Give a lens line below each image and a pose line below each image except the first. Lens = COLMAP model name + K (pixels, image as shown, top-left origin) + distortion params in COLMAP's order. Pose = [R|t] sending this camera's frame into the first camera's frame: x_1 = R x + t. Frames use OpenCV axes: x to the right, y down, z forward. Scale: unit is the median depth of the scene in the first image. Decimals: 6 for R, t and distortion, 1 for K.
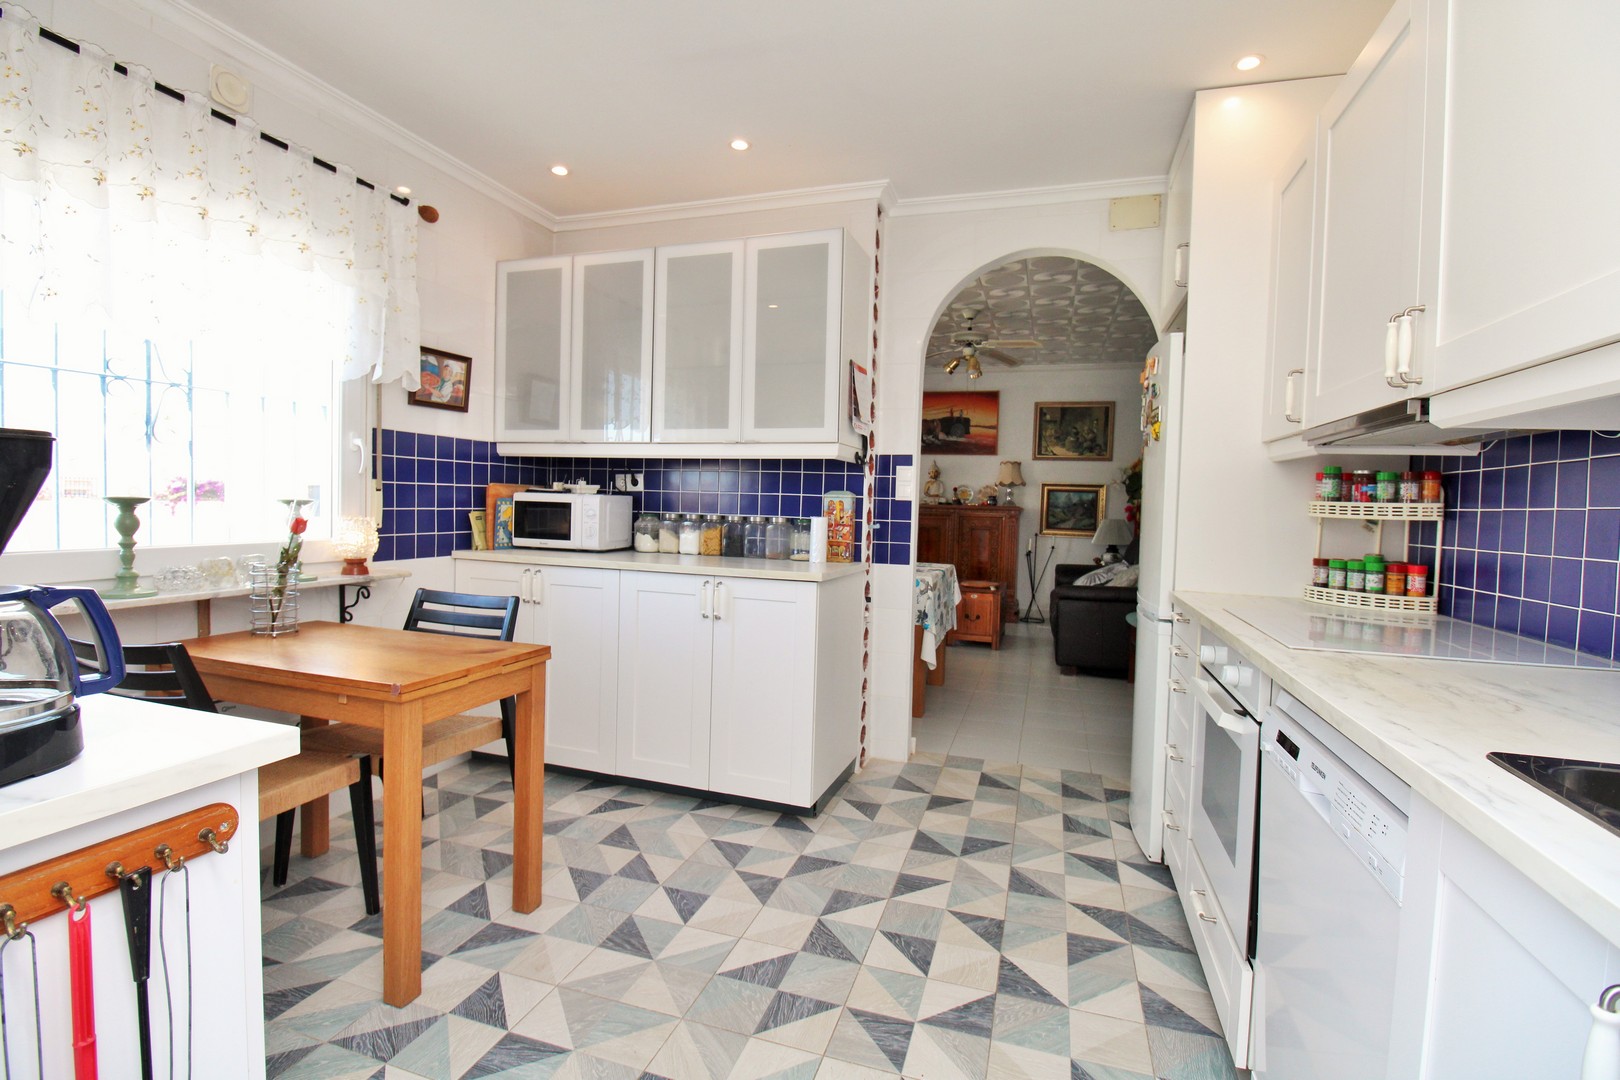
lens RADIAL K [[752.8, 0, 813.4], [0, 752.8, 534.0], [0, 0, 1]] dist [-0.001495, -0.000300]
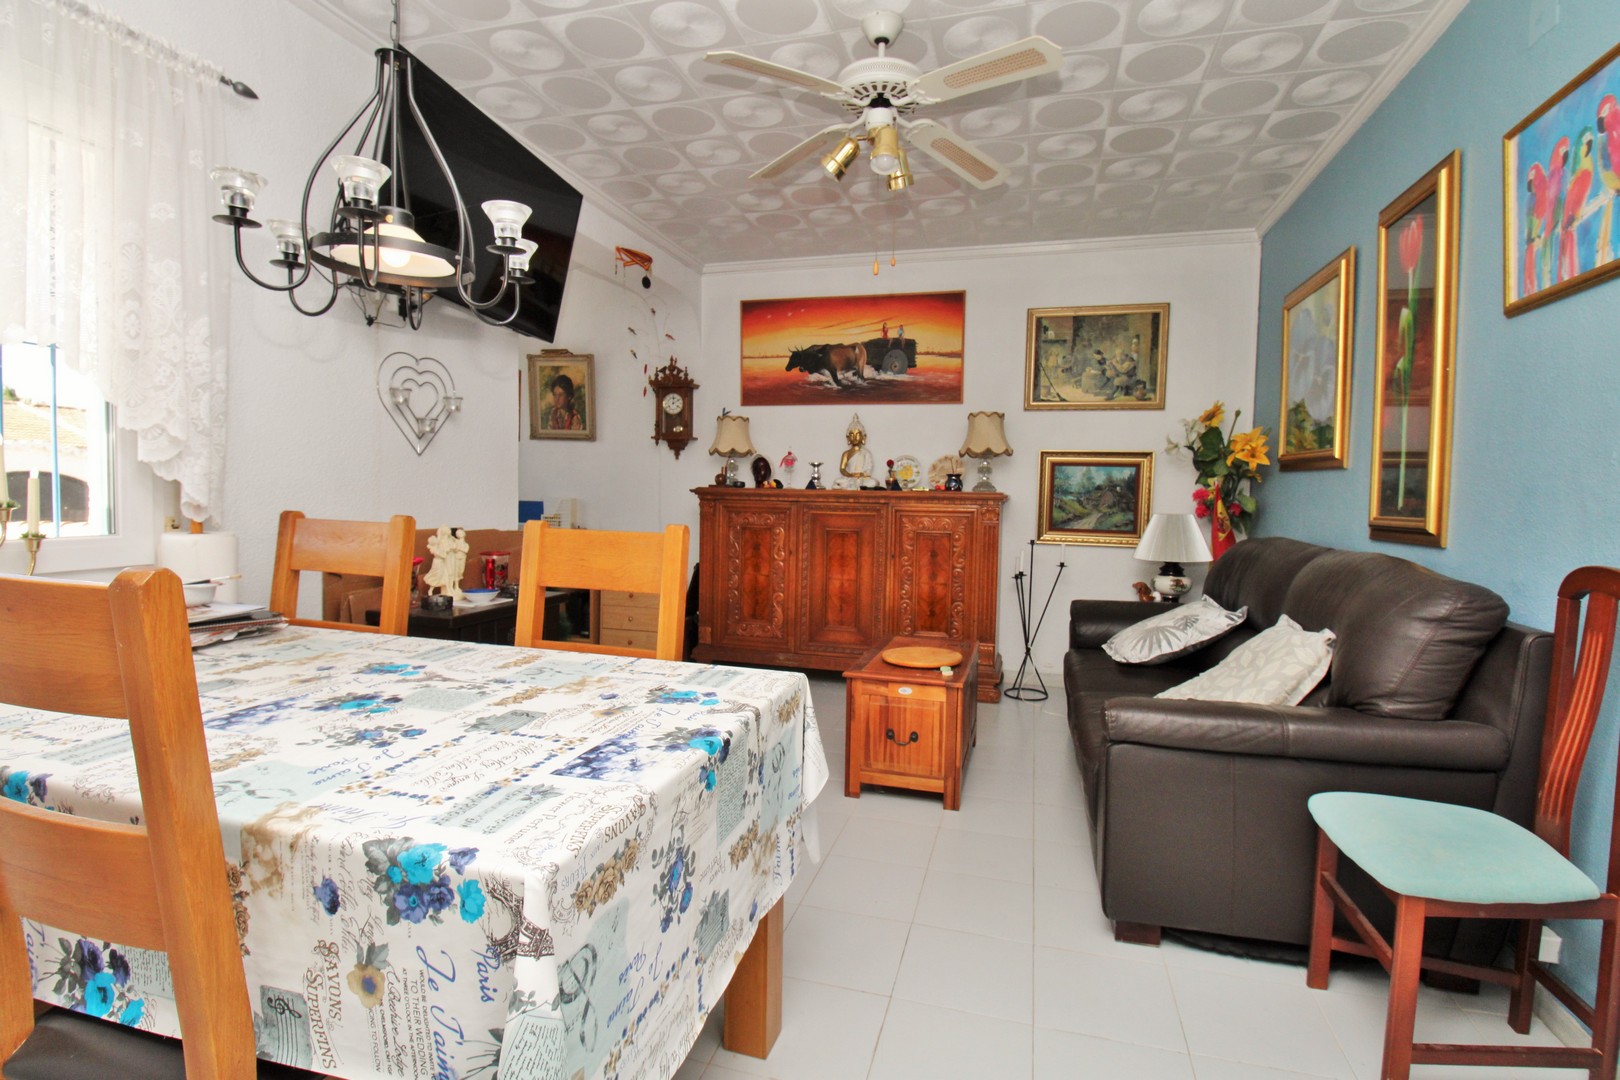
lens RADIAL K [[783.7, 0, 823.3], [0, 783.7, 536.1], [0, 0, 1]] dist [0.000716, -0.015763]
pose [[0.999041, -0.012833, 0.041860, 0.315747], [0.012198, 0.999807, 0.015402, -0.040105], [-0.042050, -0.014876, 0.999005, 1.152659]]
